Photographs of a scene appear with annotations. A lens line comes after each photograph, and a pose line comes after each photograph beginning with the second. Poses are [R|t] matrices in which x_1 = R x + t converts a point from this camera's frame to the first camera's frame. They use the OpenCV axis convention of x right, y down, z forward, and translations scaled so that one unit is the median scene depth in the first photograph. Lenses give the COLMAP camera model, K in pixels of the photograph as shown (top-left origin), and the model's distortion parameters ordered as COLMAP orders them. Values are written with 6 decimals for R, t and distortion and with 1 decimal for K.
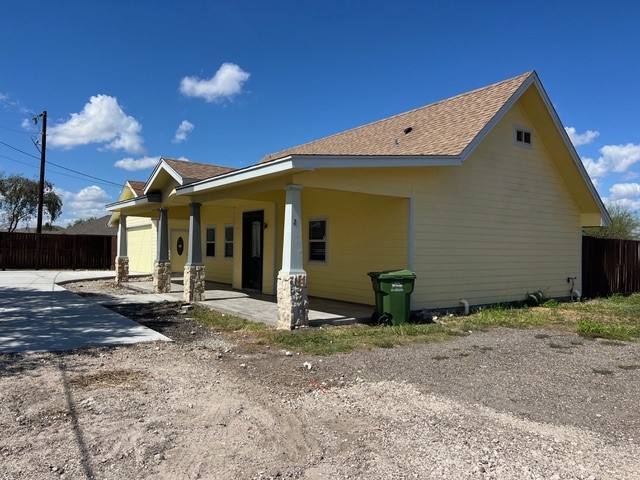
lens RADIAL K [[464.0, 0, 323.5], [0, 464.0, 240.3], [0, 0, 1]] dist [0.066560, -0.088264]
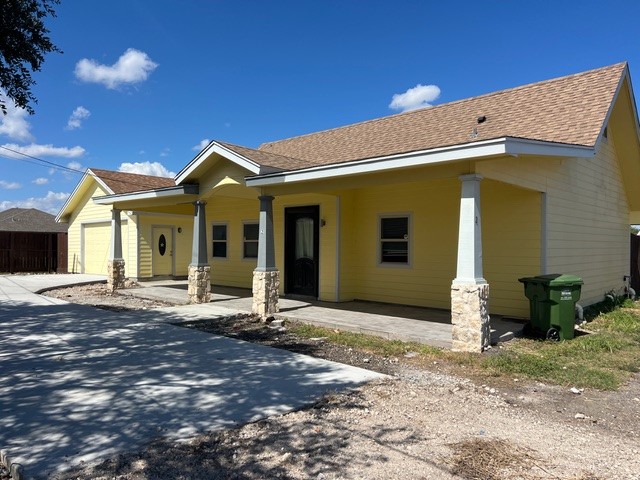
lens RADIAL K [[464.0, 0, 323.5], [0, 464.0, 240.3], [0, 0, 1]] dist [0.066560, -0.088264]
pose [[0.984479, -0.004727, 0.175437, -0.324348], [0.003002, 0.999945, 0.010098, -0.008689], [-0.175475, -0.009415, 0.984439, 0.161776]]
